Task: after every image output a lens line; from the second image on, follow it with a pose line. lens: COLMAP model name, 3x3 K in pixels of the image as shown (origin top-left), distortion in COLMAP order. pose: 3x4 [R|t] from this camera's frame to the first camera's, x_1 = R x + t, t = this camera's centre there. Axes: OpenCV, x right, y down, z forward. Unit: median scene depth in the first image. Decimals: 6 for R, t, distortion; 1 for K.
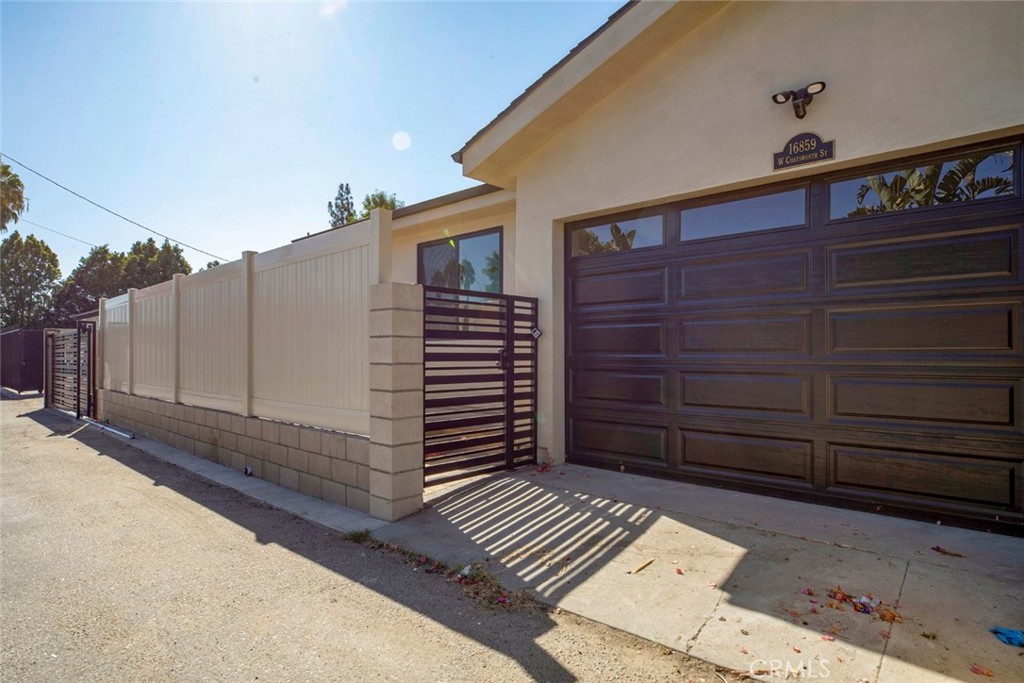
lens RADIAL K [[536.5, 0, 508.1], [0, 536.5, 344.0], [0, 0, 1]] dist [-0.005891, -0.000665]
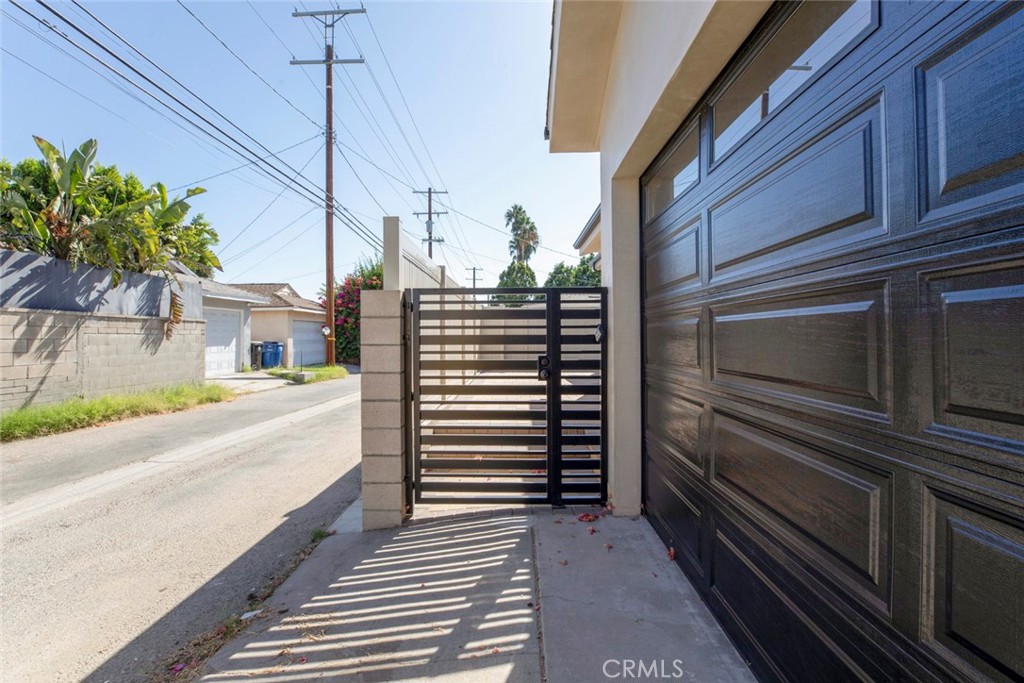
lens RADIAL K [[473.3, 0, 506.4], [0, 473.3, 340.0], [0, 0, 1]] dist [0.000341, 0.000472]
pose [[0.657250, -0.000817, -0.753672, 0.606033], [0.019203, 0.999693, 0.015663, -0.031464], [0.753428, -0.024767, 0.657064, 0.609142]]
